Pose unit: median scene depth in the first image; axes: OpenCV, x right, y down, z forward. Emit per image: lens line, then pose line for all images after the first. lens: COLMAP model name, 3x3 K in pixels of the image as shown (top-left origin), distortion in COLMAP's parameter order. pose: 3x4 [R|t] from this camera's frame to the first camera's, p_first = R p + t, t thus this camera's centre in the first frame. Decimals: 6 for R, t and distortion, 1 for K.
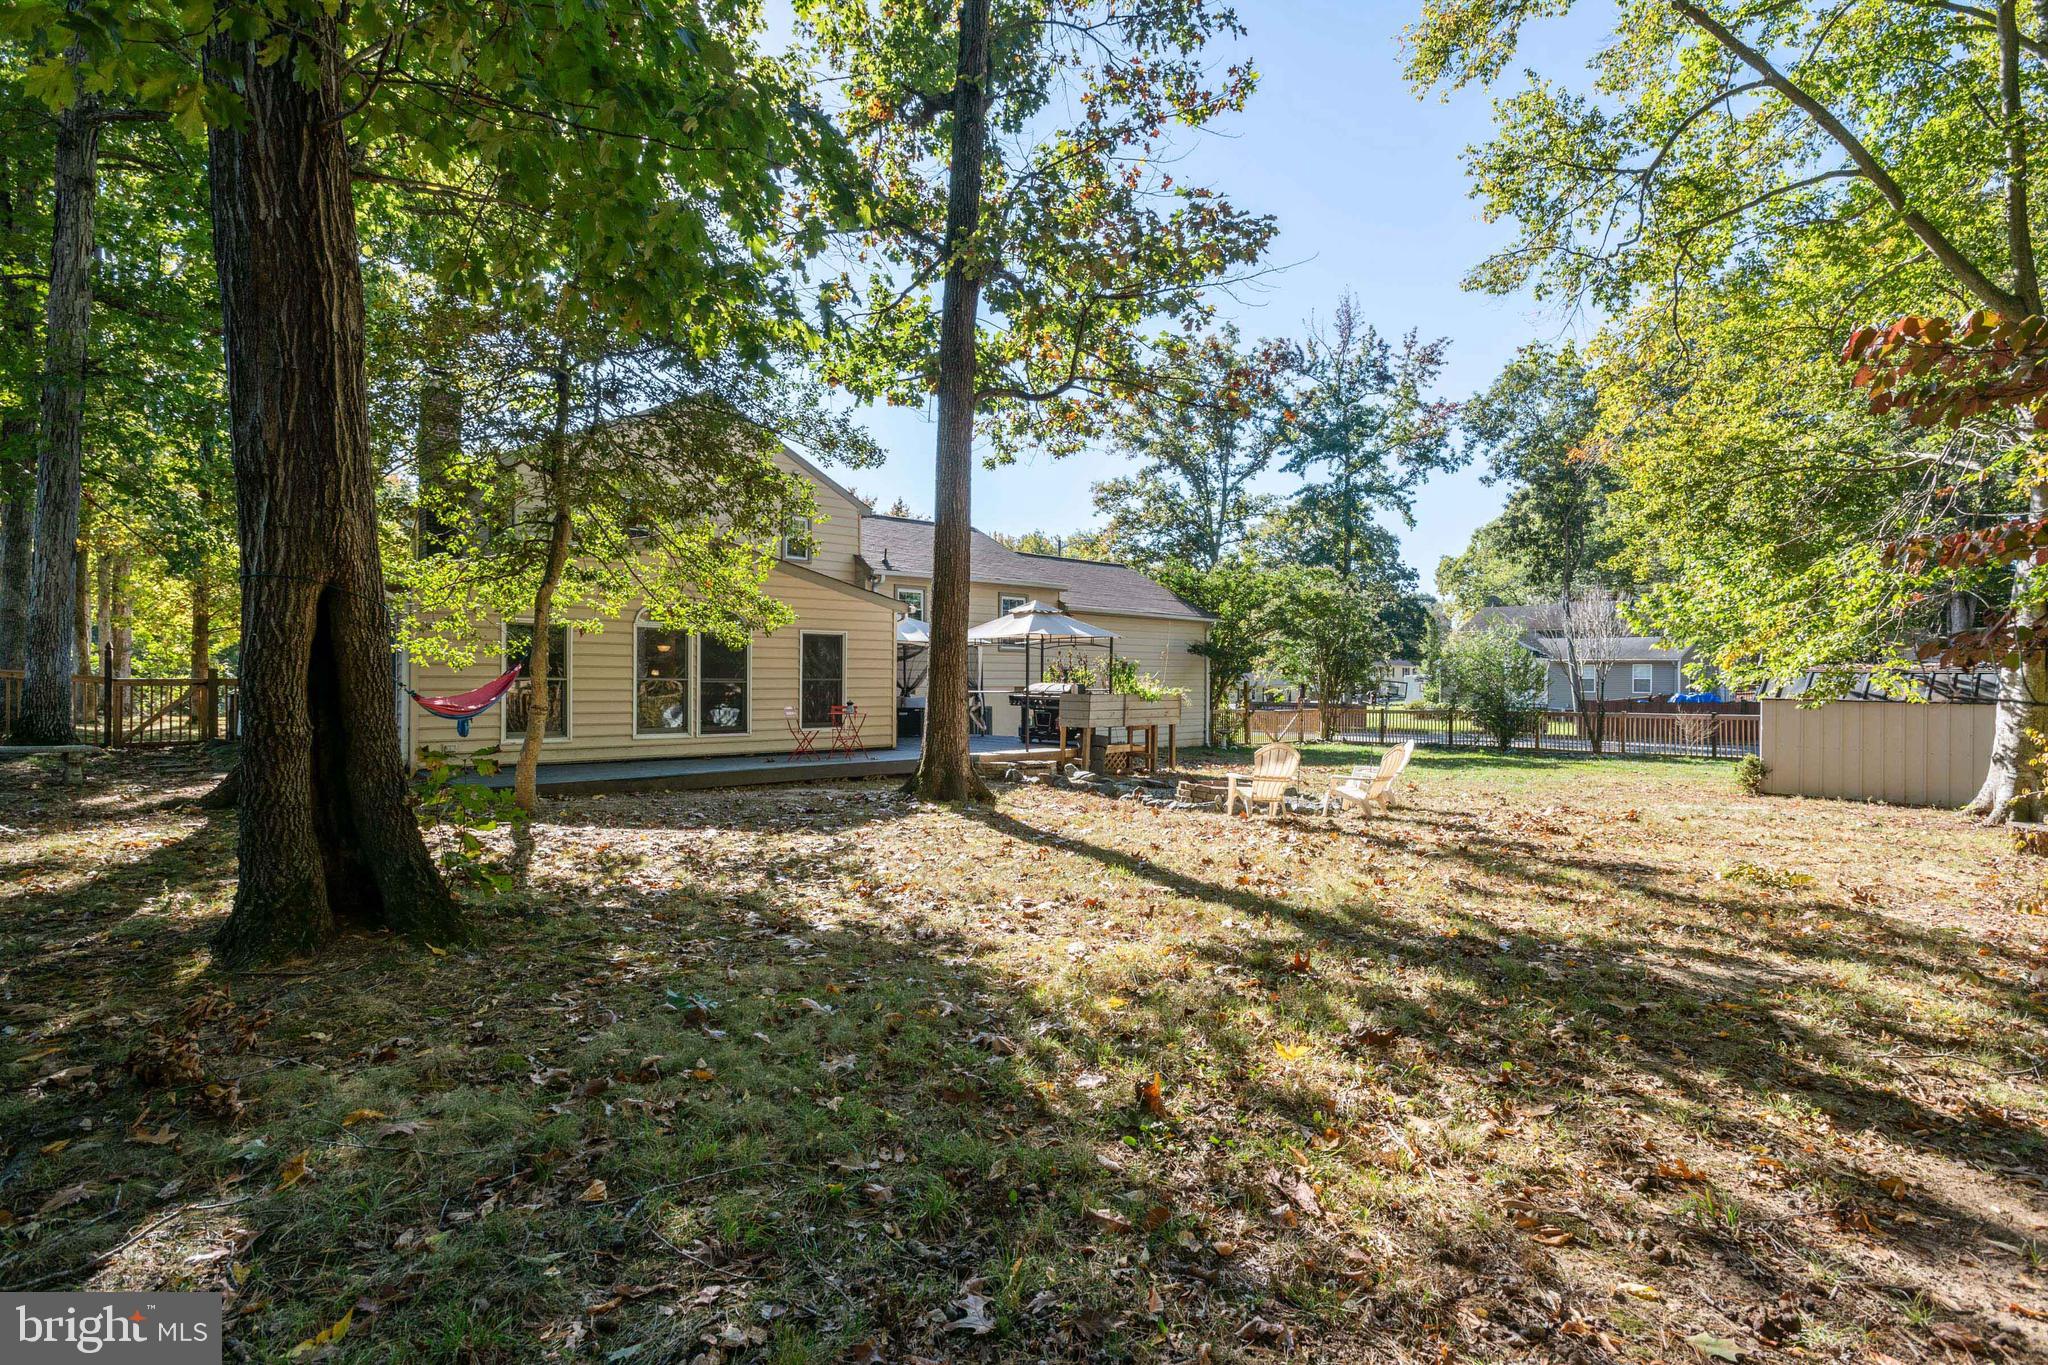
lens RADIAL K [[976.2, 0, 1022.4], [0, 976.2, 672.7], [0, 0, 1]] dist [-0.002948, 0.012247]
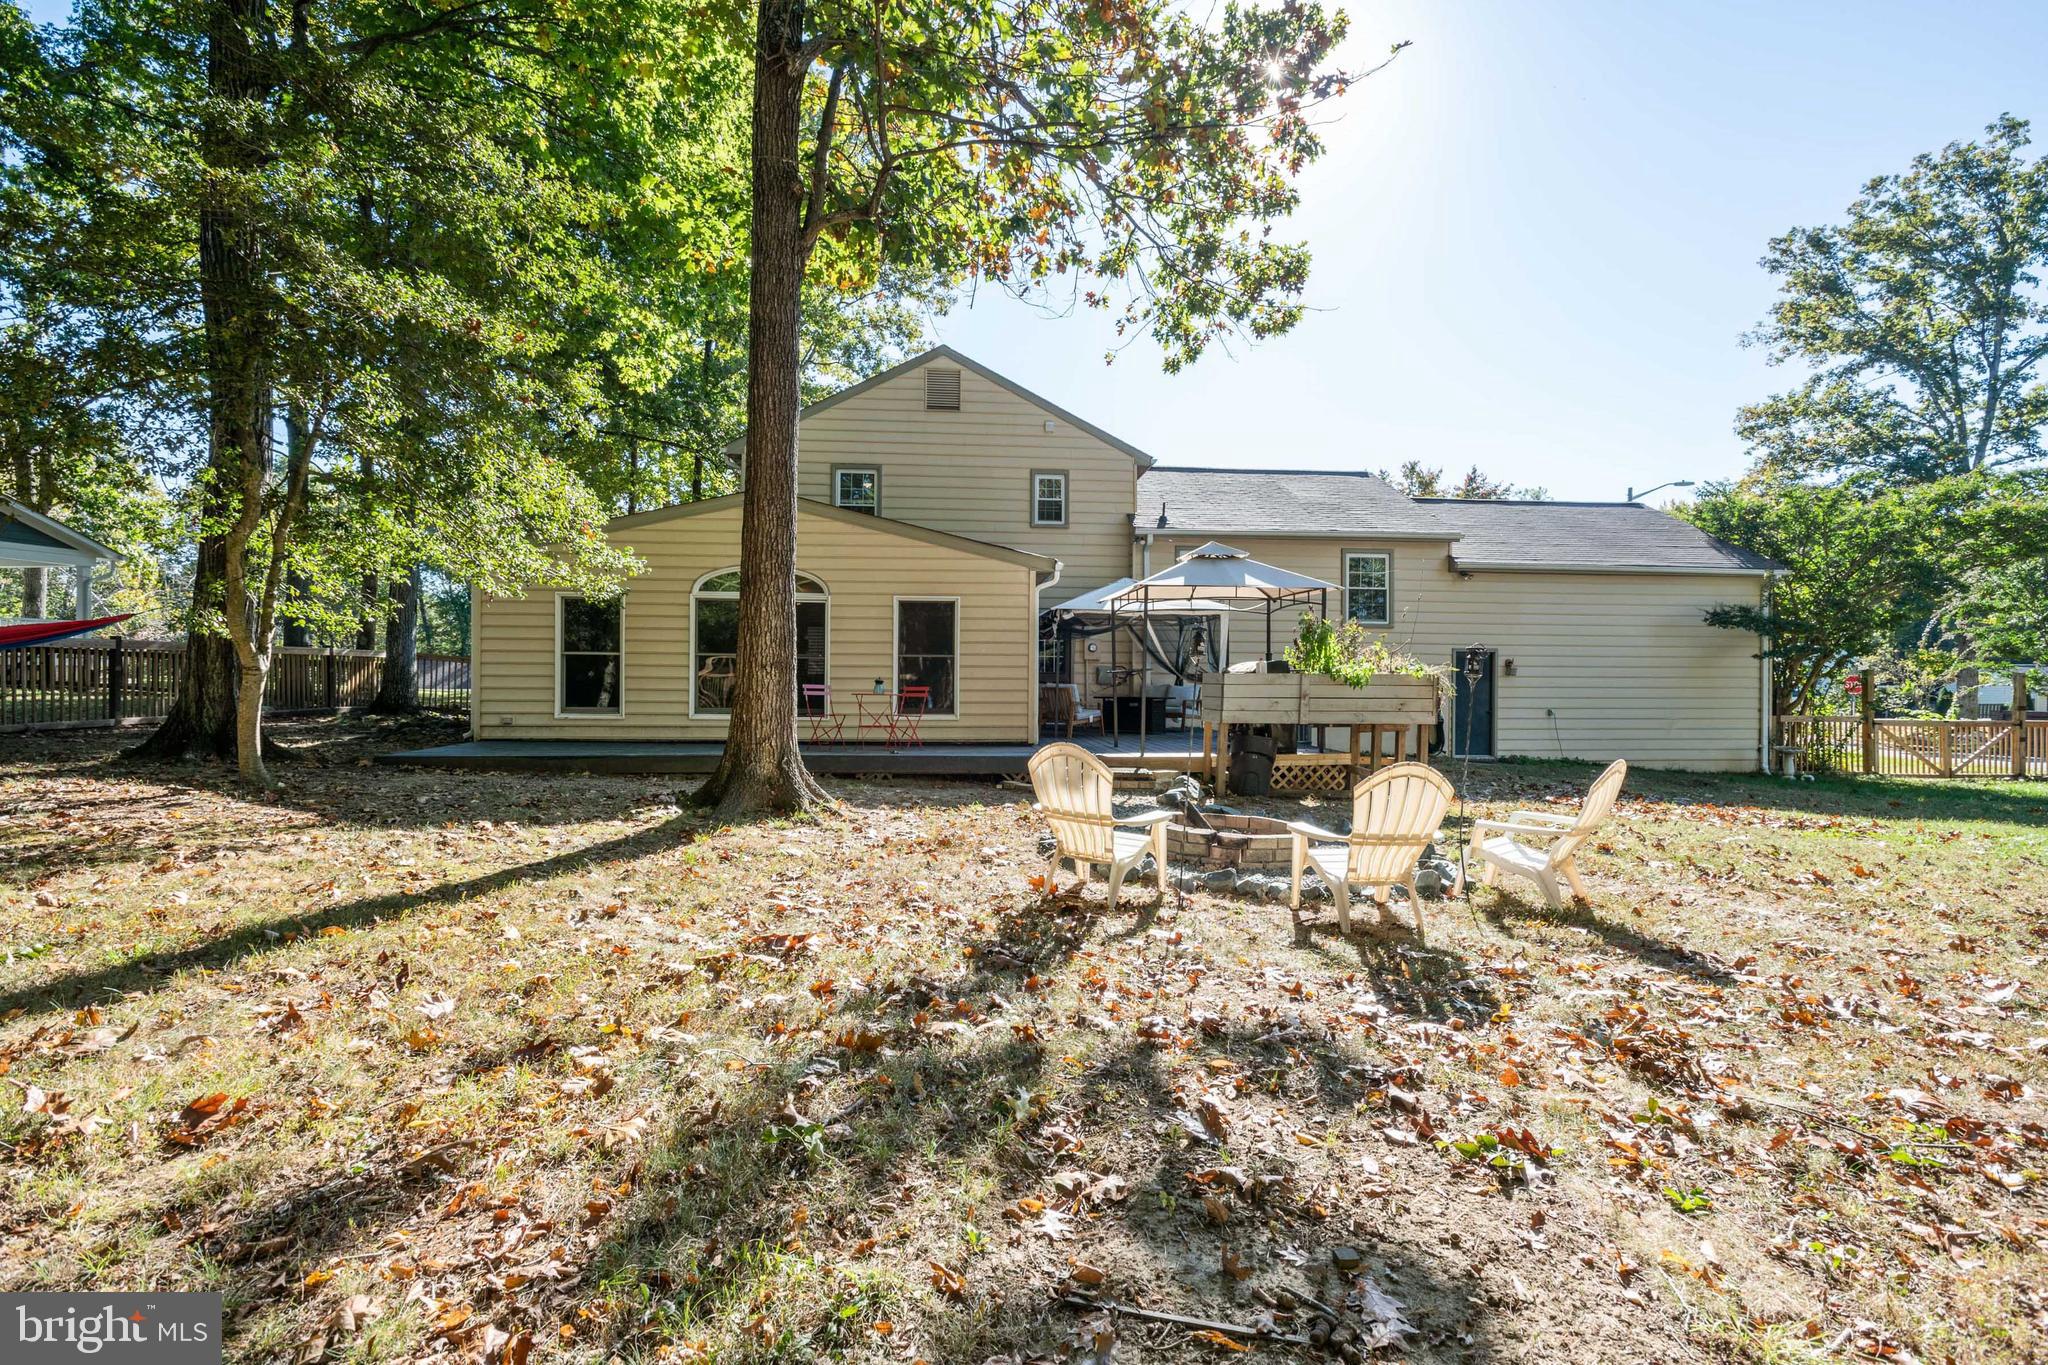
lens RADIAL K [[976.2, 0, 1022.4], [0, 976.2, 672.7], [0, 0, 1]] dist [-0.002948, 0.012247]
pose [[0.798872, -0.001404, -0.601500, 0.197666], [0.000462, 0.999998, -0.001721, 0.012583], [0.601501, 0.001097, 0.798871, 0.212408]]
